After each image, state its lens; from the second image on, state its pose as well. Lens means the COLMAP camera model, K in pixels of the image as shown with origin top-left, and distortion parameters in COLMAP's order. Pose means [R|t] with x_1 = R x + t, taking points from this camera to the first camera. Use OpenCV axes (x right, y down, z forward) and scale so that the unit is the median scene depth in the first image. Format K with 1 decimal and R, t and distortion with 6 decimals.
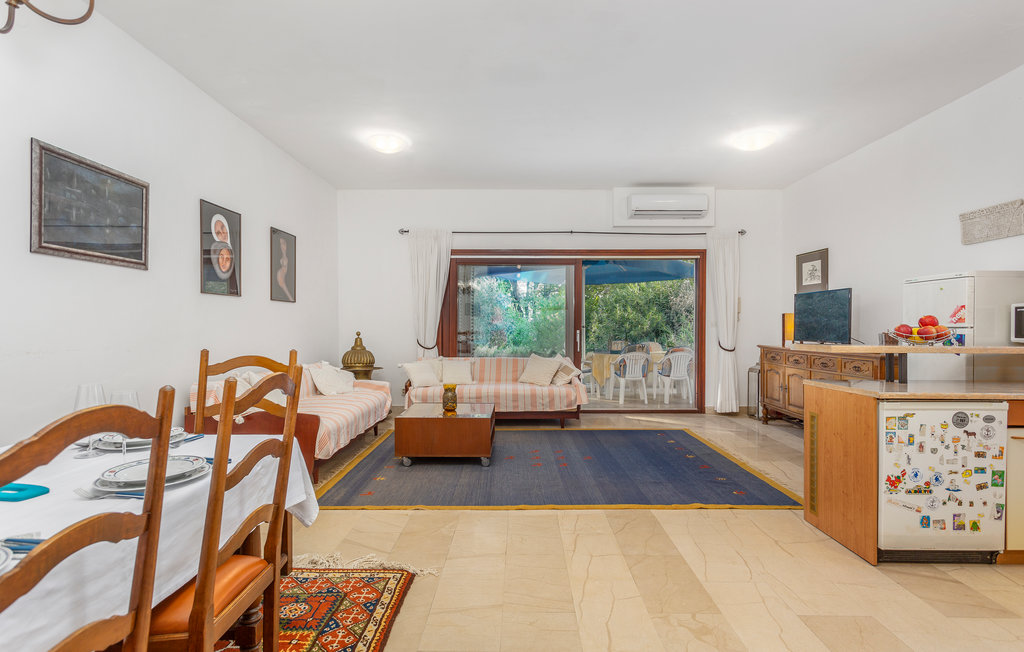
lens RADIAL K [[493.9, 0, 513.1], [0, 493.9, 331.5], [0, 0, 1]] dist [-0.001626, 0.000028]
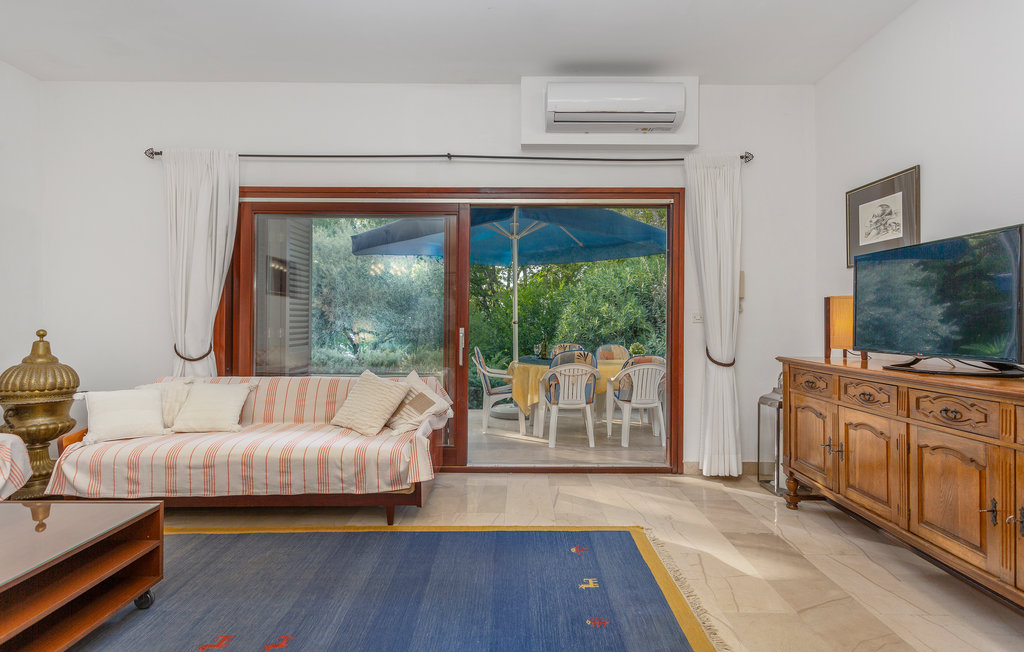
lens RADIAL K [[504.7, 0, 513.0], [0, 504.7, 321.1], [0, 0, 1]] dist [0.004775, 0.000539]
pose [[0.999978, 0.002783, 0.006102, 0.205965], [-0.002694, 0.999891, -0.014523, -0.002462], [-0.006142, 0.014506, 0.999876, 0.453493]]
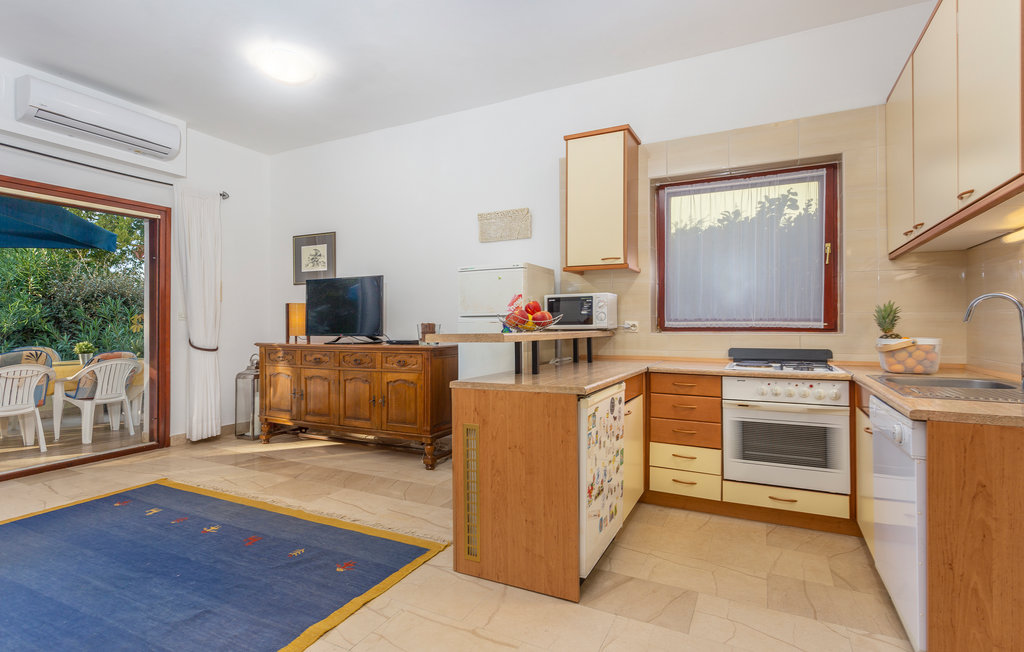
lens RADIAL K [[487.0, 0, 525.2], [0, 487.0, 320.3], [0, 0, 1]] dist [0.003970, 0.000986]
pose [[0.431632, 0.005007, 0.902036, -0.011815], [0.015509, 0.999796, -0.012971, 0.008178], [-0.901916, 0.019588, 0.431466, 0.284943]]
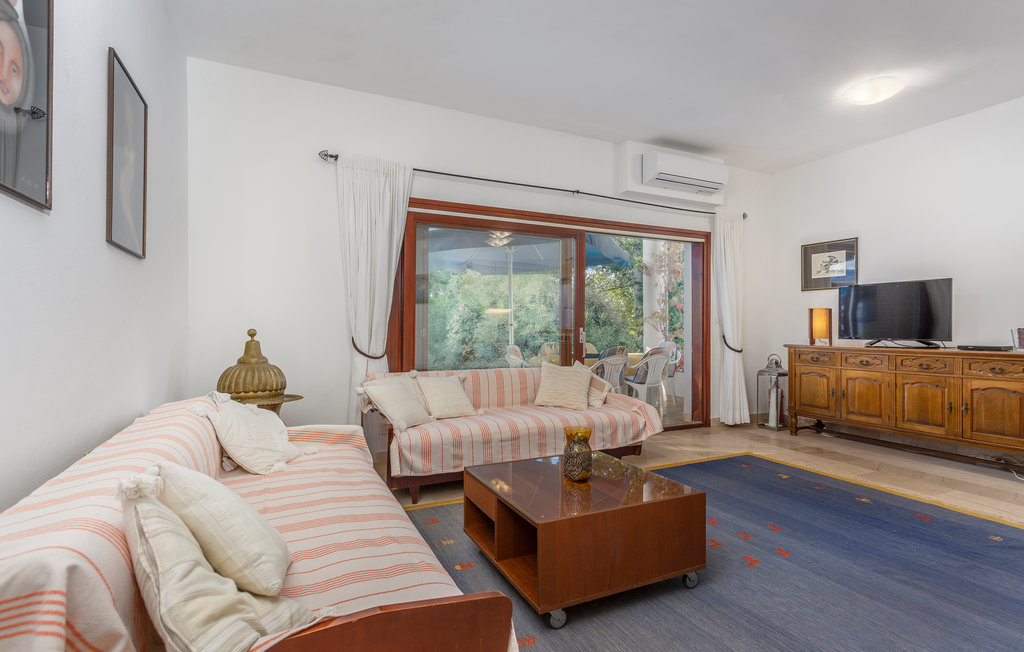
lens RADIAL K [[500.9, 0, 527.7], [0, 500.9, 324.2], [0, 0, 1]] dist [0.001846, 0.000152]
pose [[0.895781, 0.004709, 0.444471, -0.296708], [0.003243, 0.999848, -0.017129, 0.005407], [-0.444484, 0.016786, 0.895630, 0.407505]]
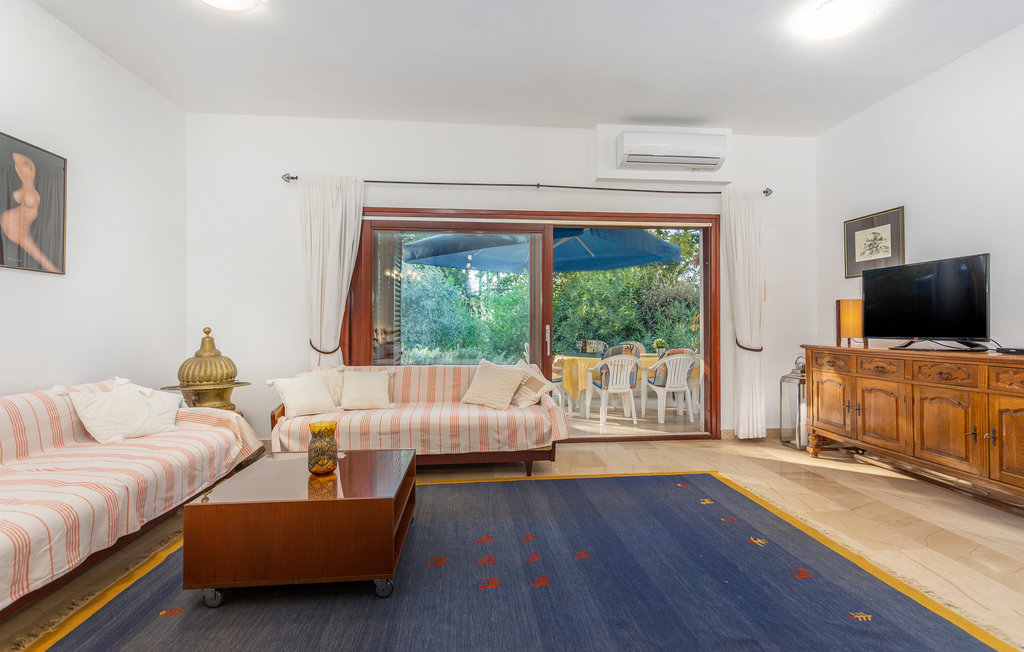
lens RADIAL K [[495.5, 0, 518.5], [0, 495.5, 320.2], [0, 0, 1]] dist [0.003518, 0.001081]
pose [[0.994460, -0.000575, 0.105119, 0.017136], [0.003109, 0.999708, -0.023943, 0.007799], [-0.105074, 0.024138, 0.994171, 0.330811]]
